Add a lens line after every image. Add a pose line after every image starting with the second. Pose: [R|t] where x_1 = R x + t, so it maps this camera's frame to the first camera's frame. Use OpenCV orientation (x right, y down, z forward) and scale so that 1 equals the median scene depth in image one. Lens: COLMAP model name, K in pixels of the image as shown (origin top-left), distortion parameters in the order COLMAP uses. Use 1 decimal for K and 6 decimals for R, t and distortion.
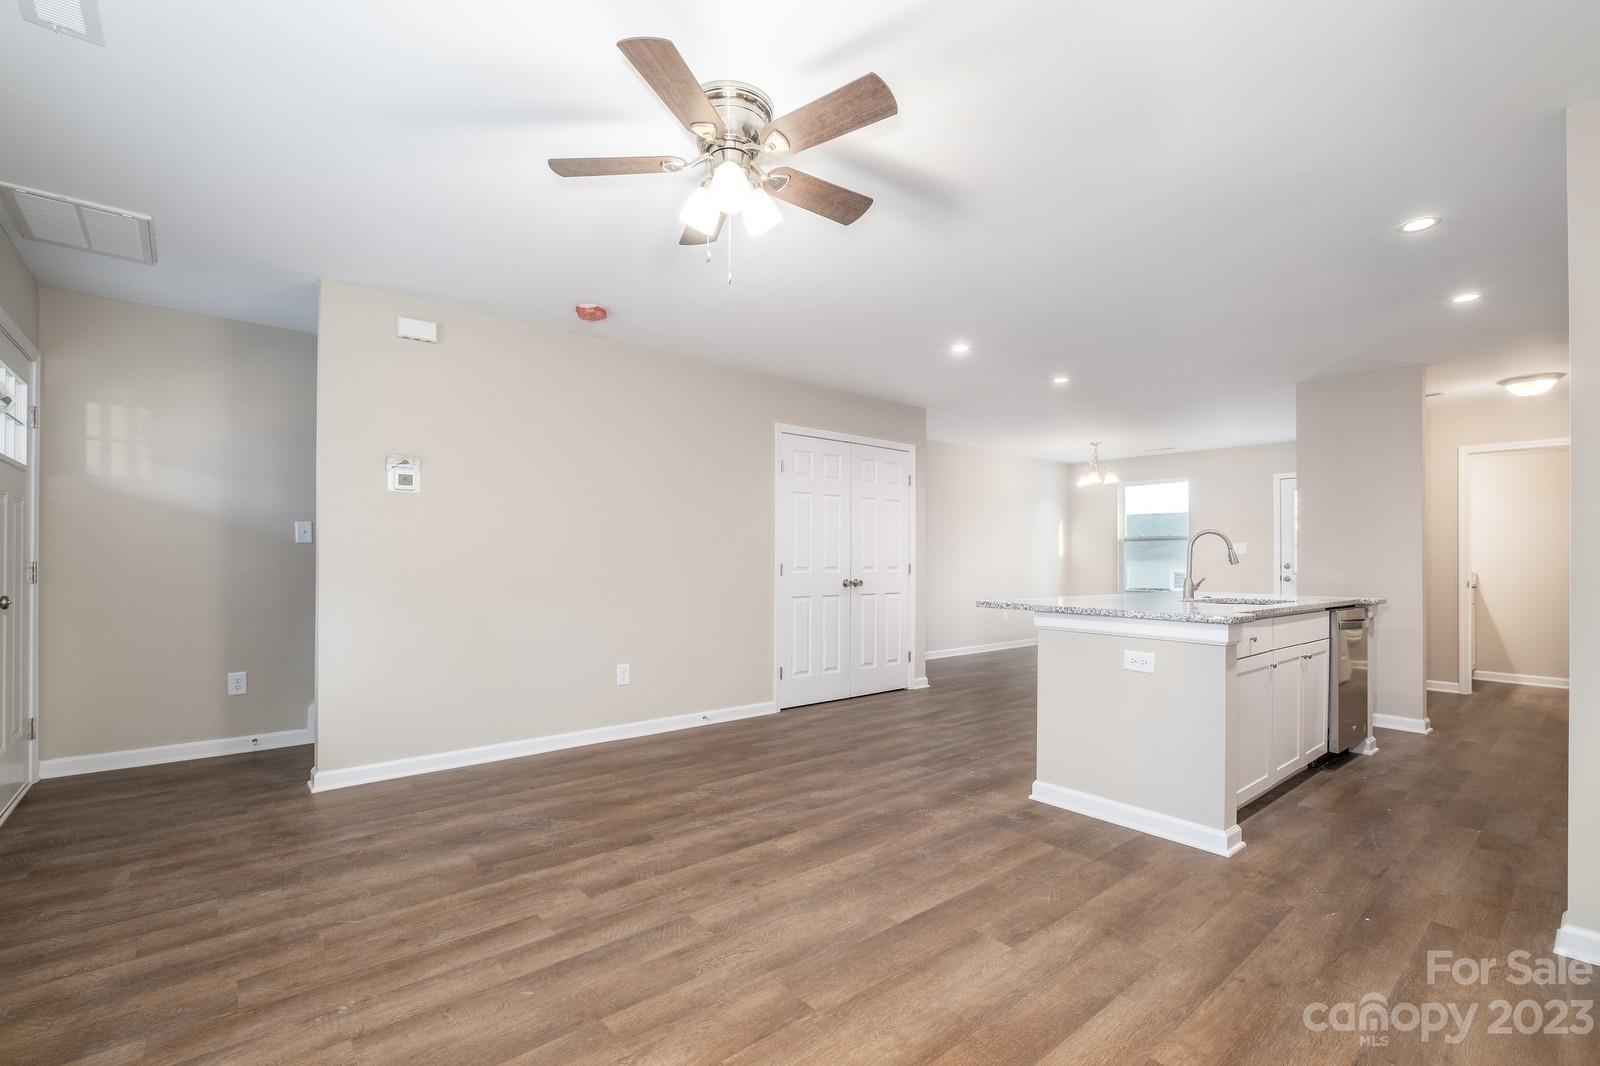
lens RADIAL K [[702.2, 0, 799.9], [0, 702.2, 547.2], [0, 0, 1]] dist [-0.001894, -0.000116]
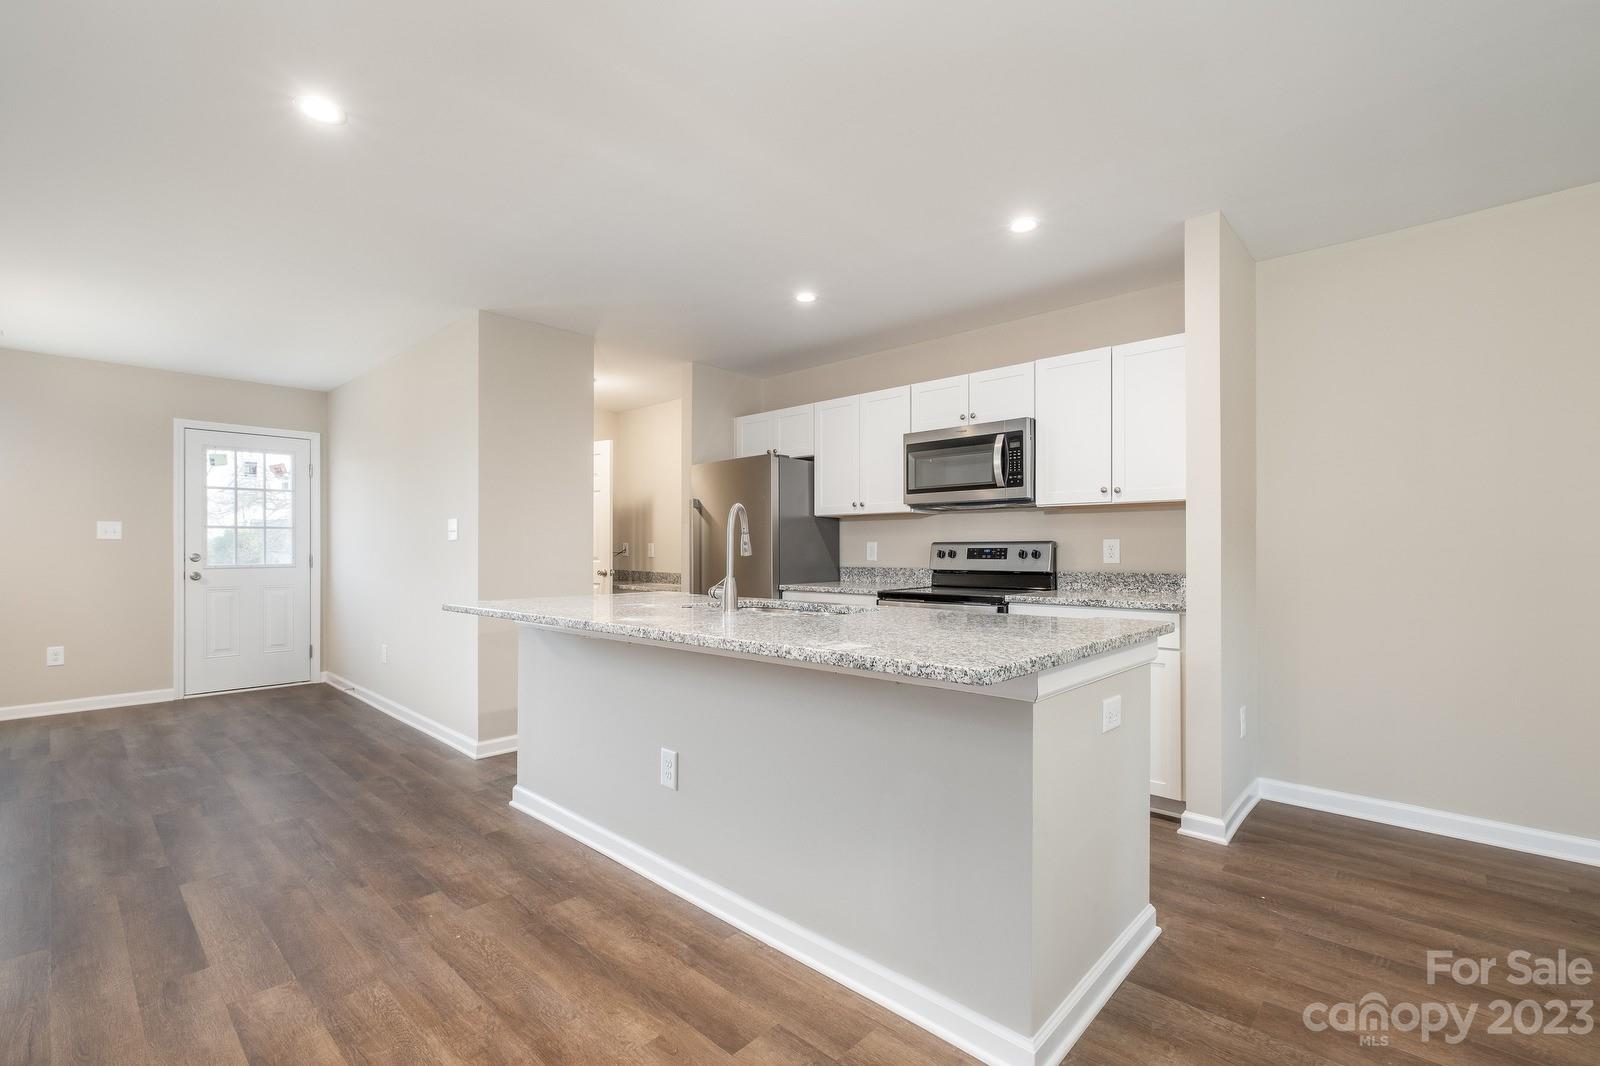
lens RADIAL K [[702.5, 0, 780.8], [0, 702.5, 546.5], [0, 0, 1]] dist [-0.003142, -0.000144]
pose [[-0.105779, -0.001306, 0.994389, -0.114878], [-0.017014, 0.999855, -0.000497, 0.021722], [-0.994244, -0.016971, -0.105786, 1.496610]]
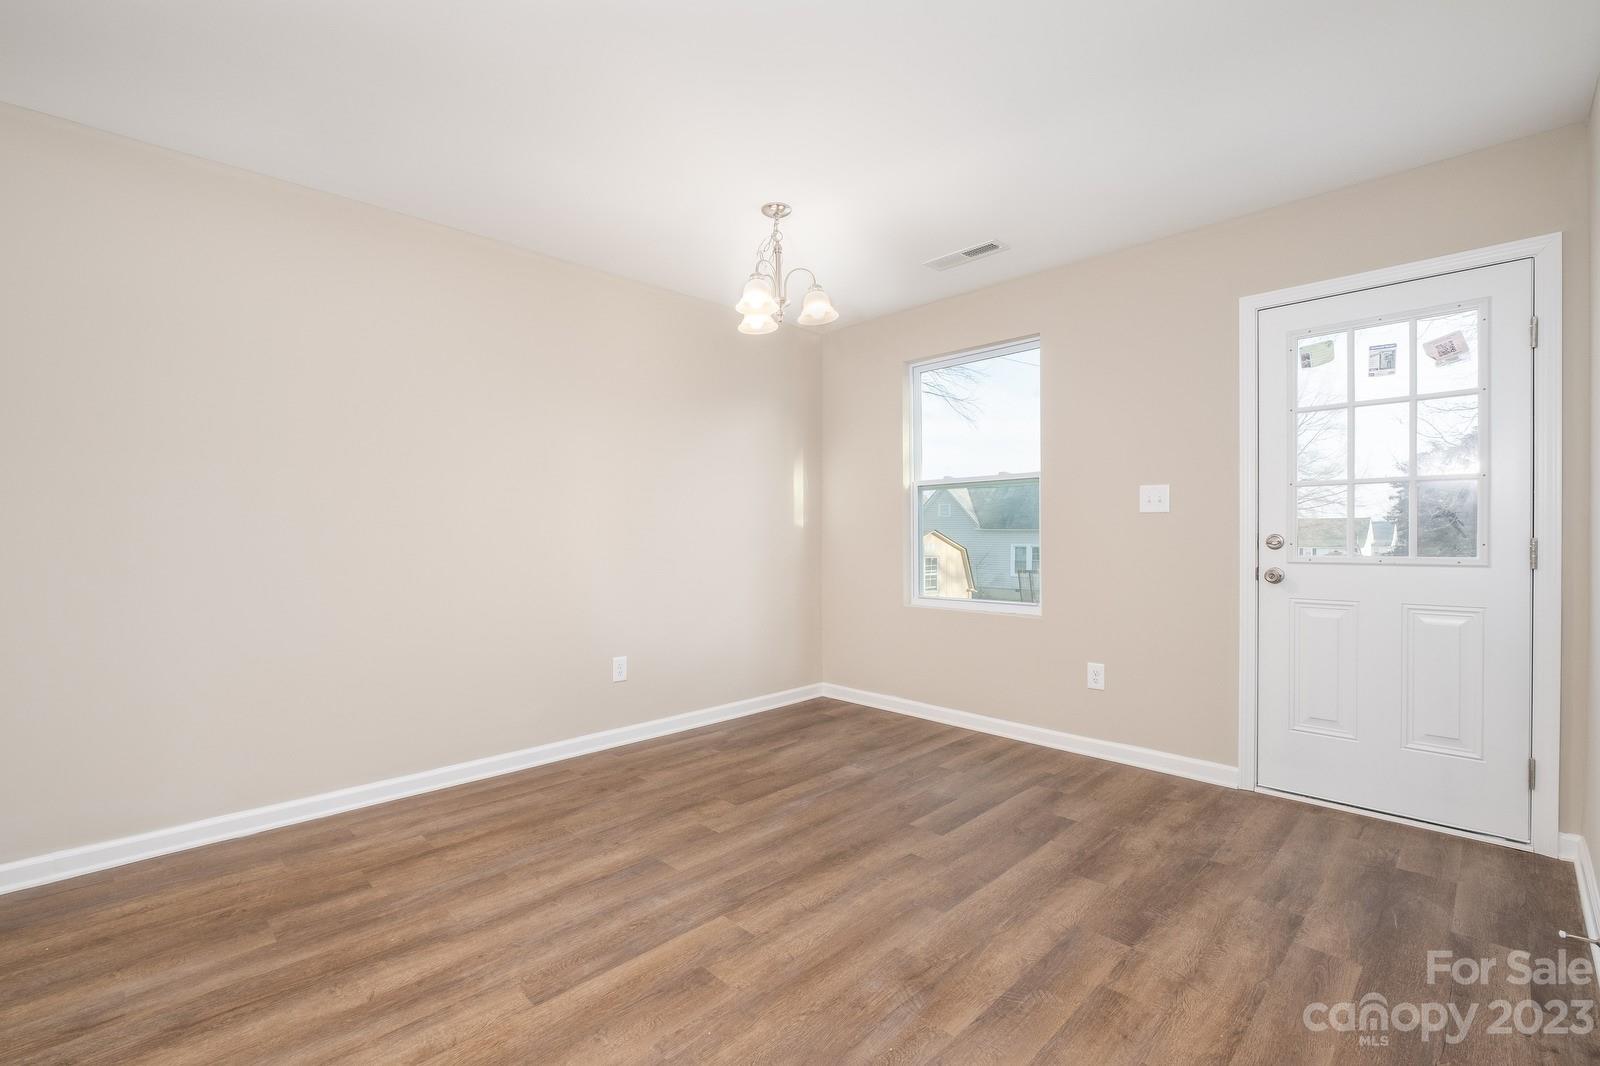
lens RADIAL K [[707.4, 0, 796.2], [0, 707.4, 539.8], [0, 0, 1]] dist [-0.002644, 0.000043]
pose [[0.996823, -0.009798, 0.079046, 1.202751], [0.007596, 0.999576, 0.028112, 0.040606], [-0.079288, -0.027423, 0.996475, 1.898016]]
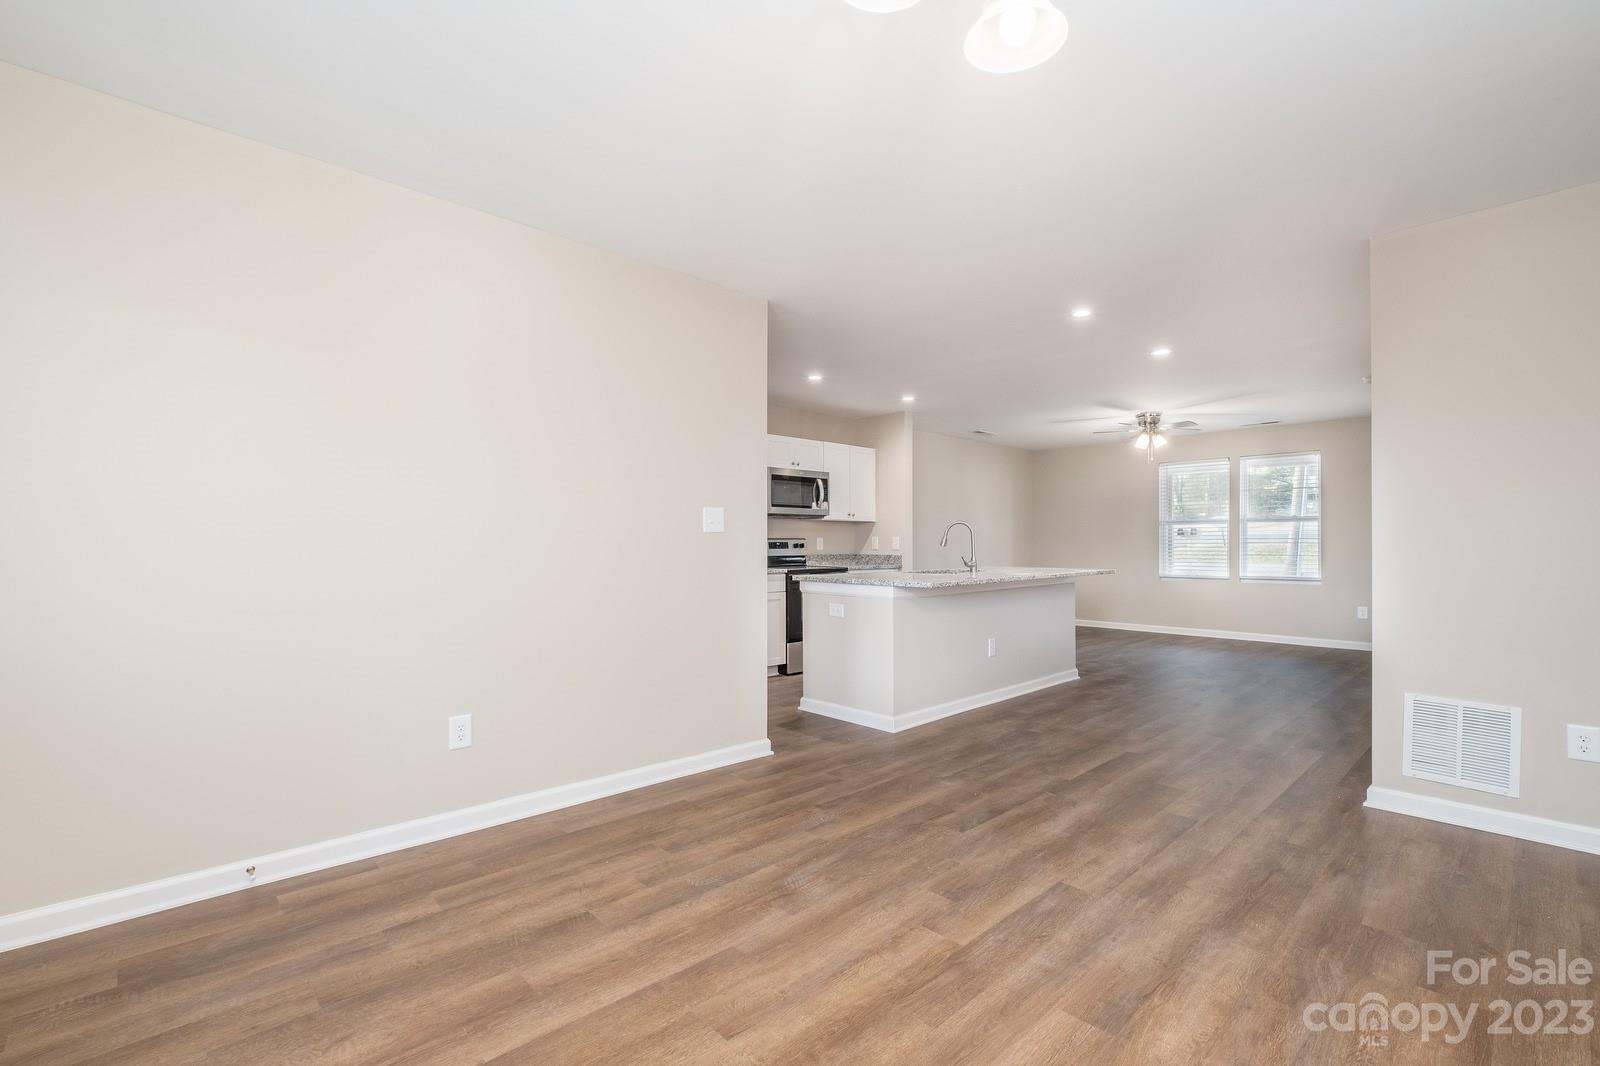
lens RADIAL K [[707.4, 0, 796.2], [0, 707.4, 539.8], [0, 0, 1]] dist [-0.002644, 0.000043]
pose [[-0.998748, -0.006909, -0.049541, 1.393746], [-0.005895, 0.999771, -0.020594, 0.059816], [0.049671, -0.020276, -0.998560, 3.393885]]
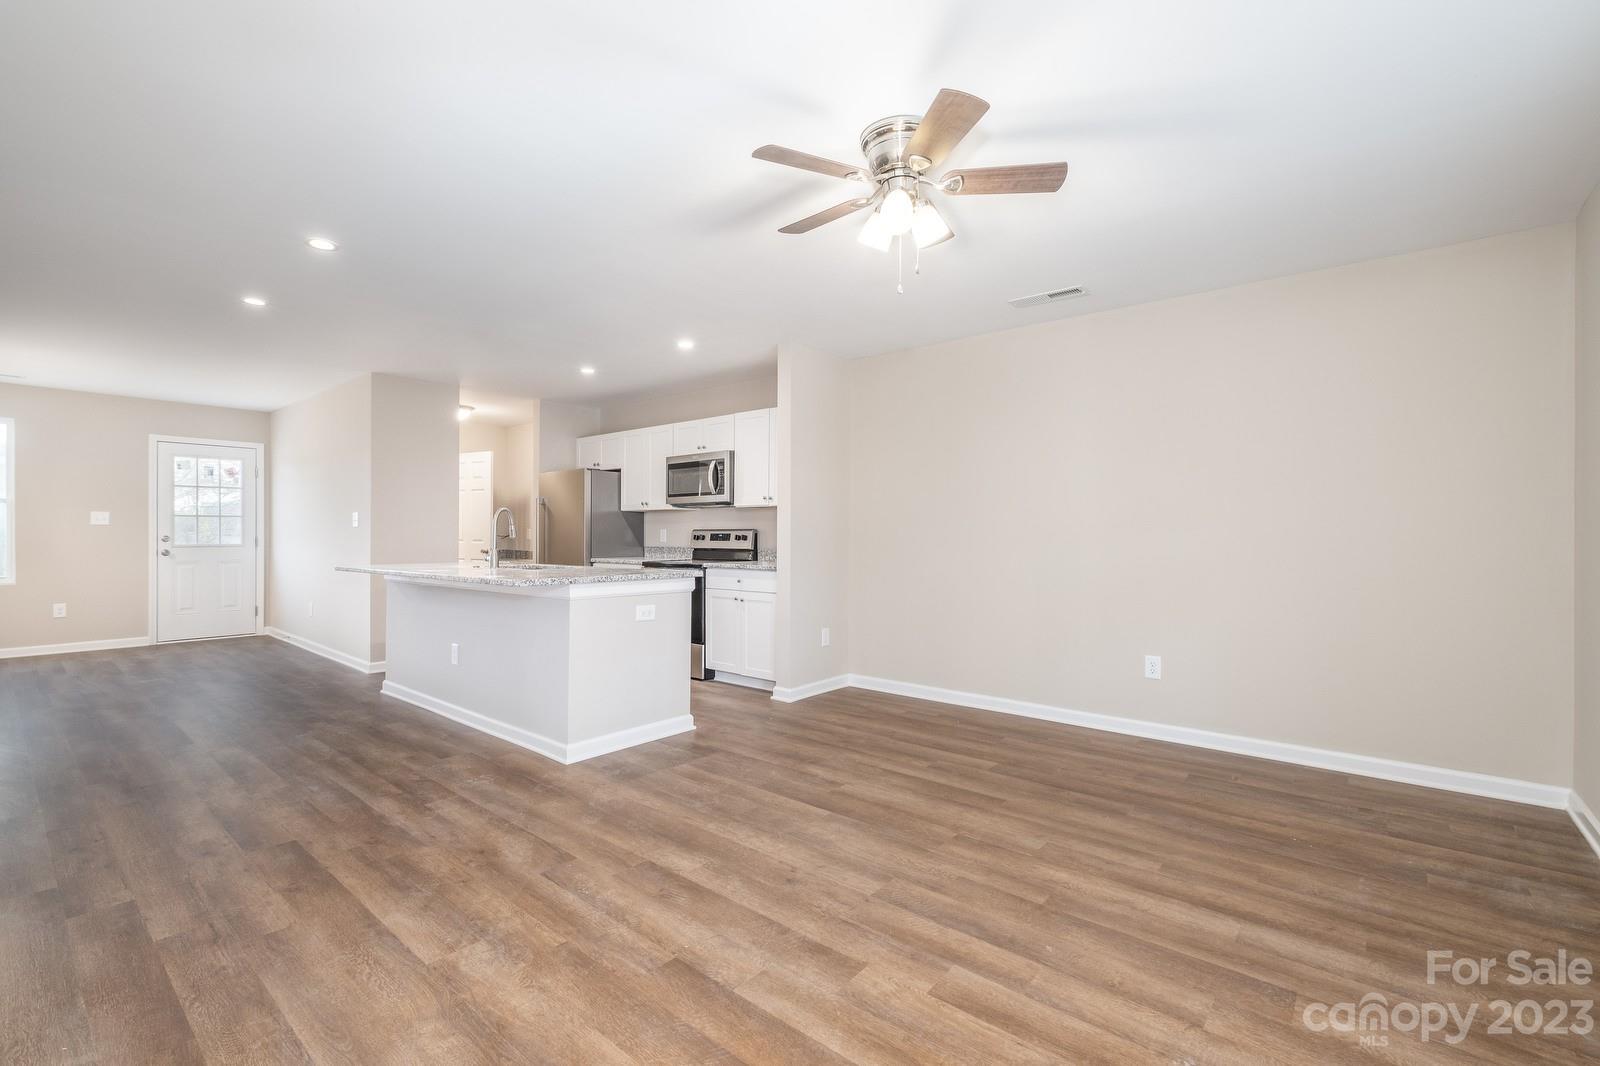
lens RADIAL K [[694.4, 0, 783.1], [0, 694.4, 534.0], [0, 0, 1]] dist [-0.001458, -0.000212]
pose [[-0.156781, -0.004624, 0.987623, -0.905371], [-0.020831, 0.999782, 0.001374, 0.011156], [-0.987414, -0.020358, -0.156843, 1.050783]]
